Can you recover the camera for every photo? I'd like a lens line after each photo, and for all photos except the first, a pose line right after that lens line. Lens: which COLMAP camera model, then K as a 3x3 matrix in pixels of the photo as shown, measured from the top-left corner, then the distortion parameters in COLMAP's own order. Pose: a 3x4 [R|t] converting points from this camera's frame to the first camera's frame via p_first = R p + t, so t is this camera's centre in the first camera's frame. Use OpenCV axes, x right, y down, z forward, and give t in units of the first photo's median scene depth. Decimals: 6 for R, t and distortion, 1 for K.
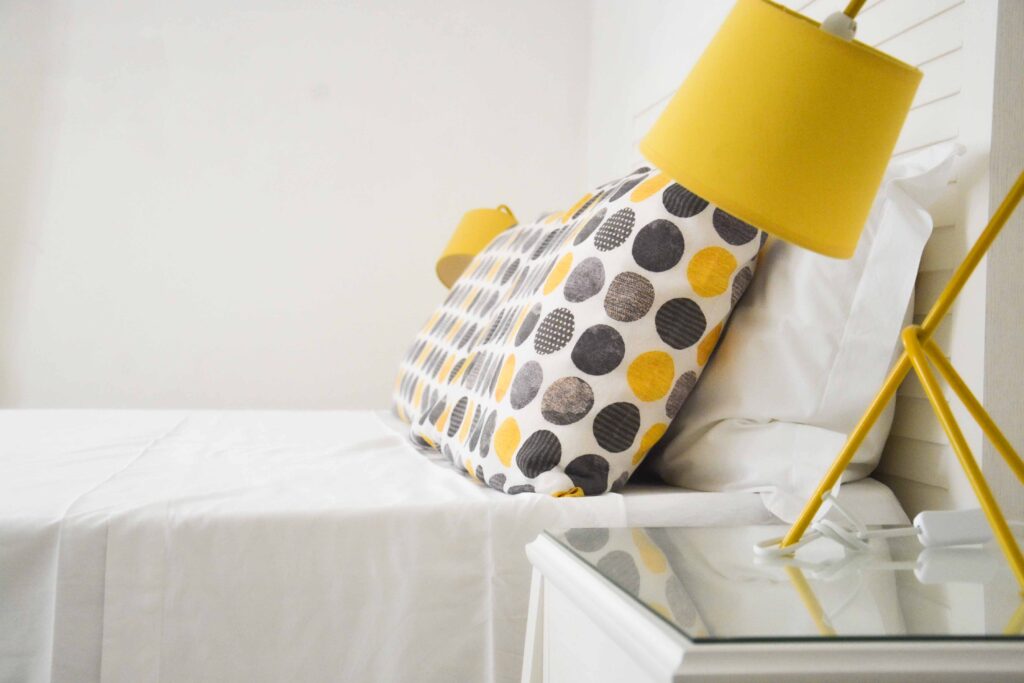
lens RADIAL K [[1672.5, 0, 512.0], [0, 1672.5, 339.4], [0, 0, 1]] dist [0.365699, 0.000000]
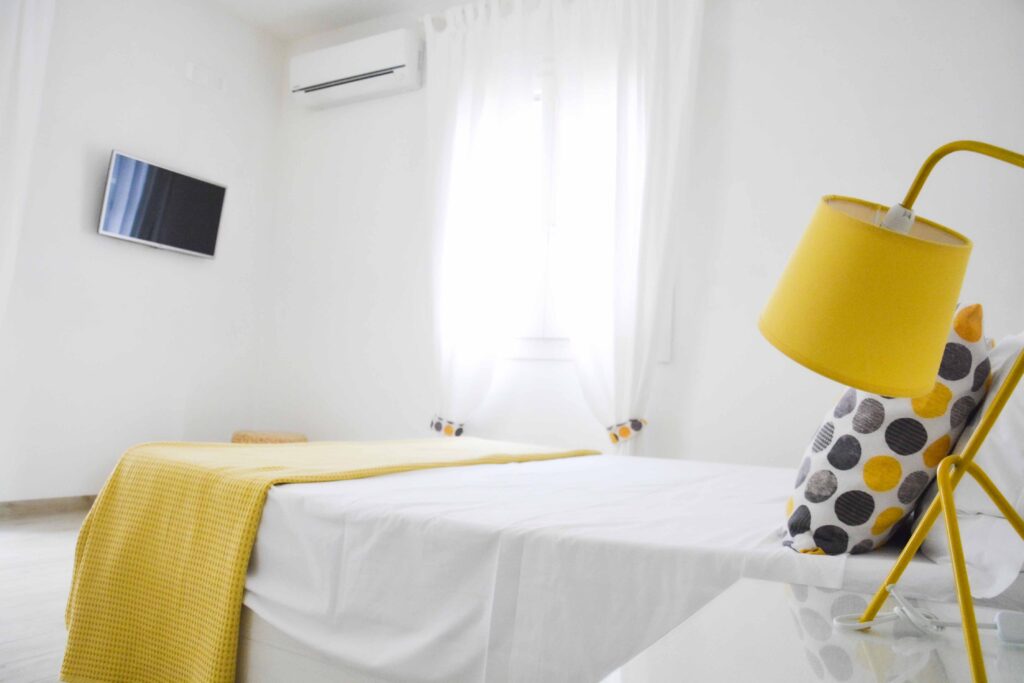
lens RADIAL K [[801.6, 0, 511.4], [0, 801.6, 345.7], [0, 0, 1]] dist [-0.046667, 0.016568]
pose [[0.778048, -0.022363, -0.627806, 0.260435], [-0.032506, 0.996594, -0.075784, -0.024056], [0.627363, 0.079371, 0.774671, 0.284235]]
